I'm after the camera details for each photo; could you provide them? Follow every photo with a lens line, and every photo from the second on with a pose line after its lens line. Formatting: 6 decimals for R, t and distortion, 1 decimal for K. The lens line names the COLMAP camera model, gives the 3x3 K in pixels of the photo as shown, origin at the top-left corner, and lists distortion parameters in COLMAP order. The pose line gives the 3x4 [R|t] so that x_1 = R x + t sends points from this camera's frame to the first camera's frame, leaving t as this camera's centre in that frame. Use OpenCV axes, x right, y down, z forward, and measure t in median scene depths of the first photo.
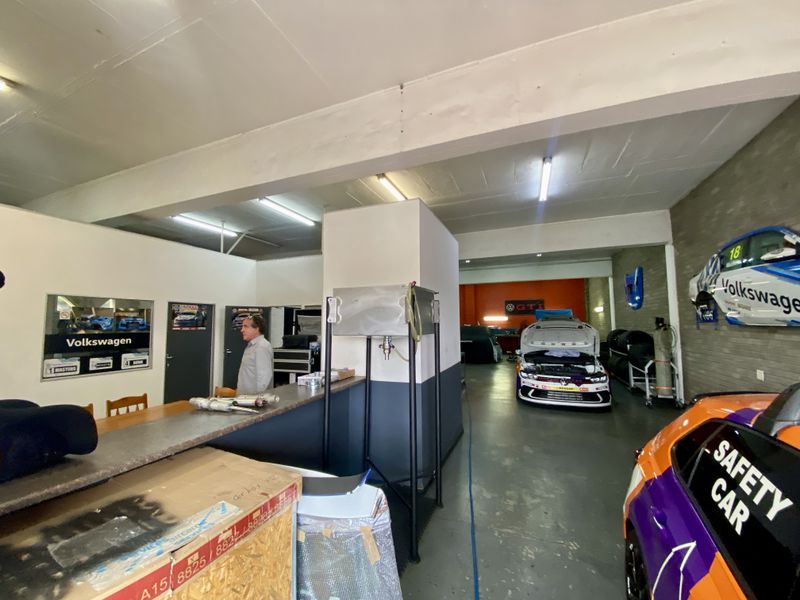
lens RADIAL K [[324.5, 0, 397.5], [0, 324.5, 297.6], [0, 0, 1]] dist [0.036699, -0.026882]
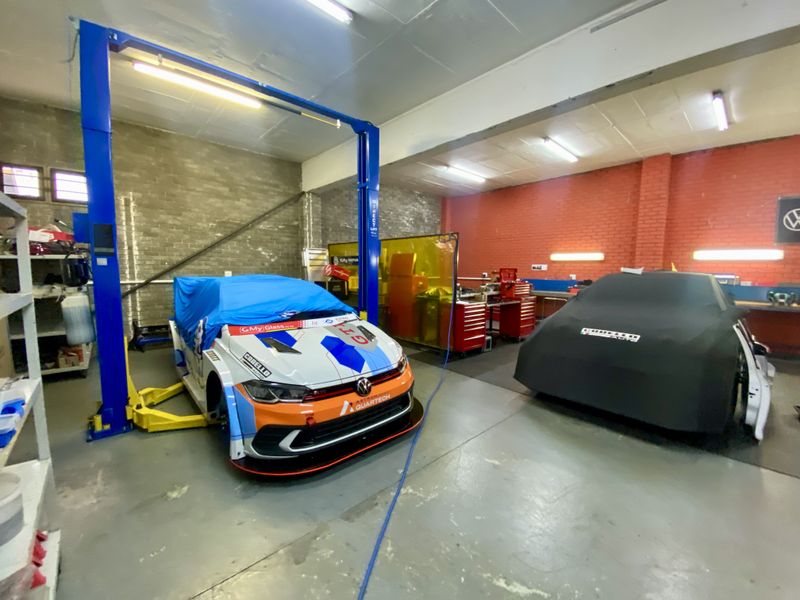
lens RADIAL K [[324.5, 0, 397.5], [0, 324.5, 297.6], [0, 0, 1]] dist [0.036699, -0.026882]
pose [[0.904834, 0.064409, -0.420863, 0.364066], [0.005897, 0.986500, 0.163653, 0.143942], [0.425723, -0.150561, 0.892240, 1.532273]]
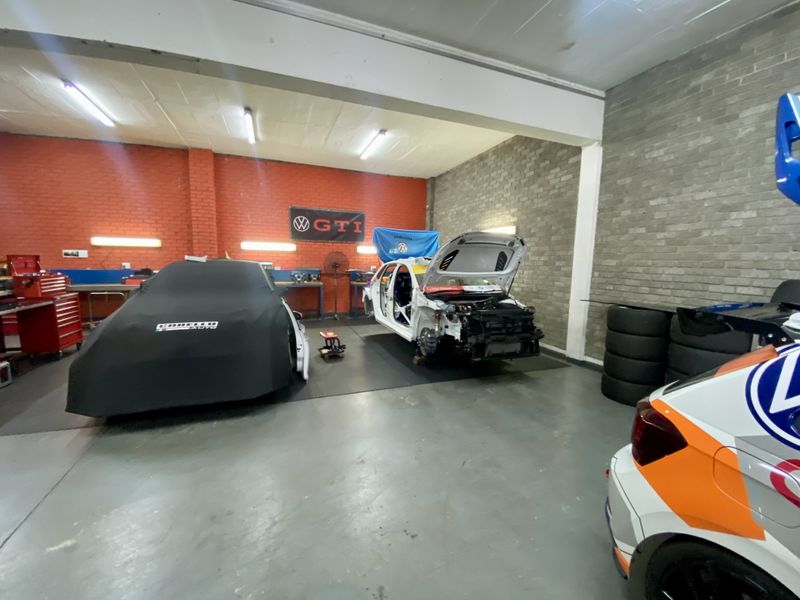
lens RADIAL K [[324.5, 0, 397.5], [0, 324.5, 297.6], [0, 0, 1]] dist [0.036699, -0.026882]
pose [[0.727796, -0.050219, 0.683952, 0.342884], [-0.077118, 0.984997, 0.154385, 0.144785], [-0.681444, -0.165106, 0.713004, 1.568632]]
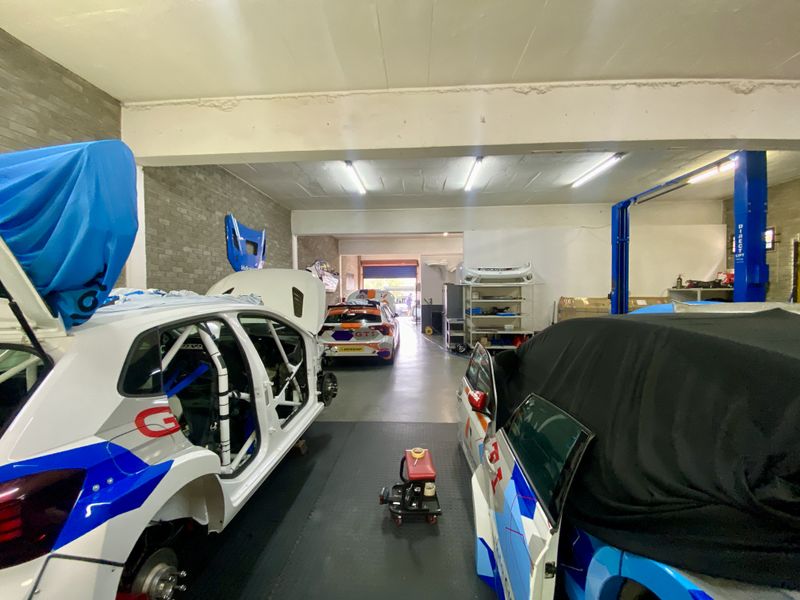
lens RADIAL K [[324.5, 0, 397.5], [0, 324.5, 297.6], [0, 0, 1]] dist [0.036699, -0.026882]
pose [[-0.946898, 0.025268, -0.320539, 0.852571], [0.040807, 0.998290, -0.041853, 0.190605], [0.318933, -0.052711, -0.946310, 2.514885]]
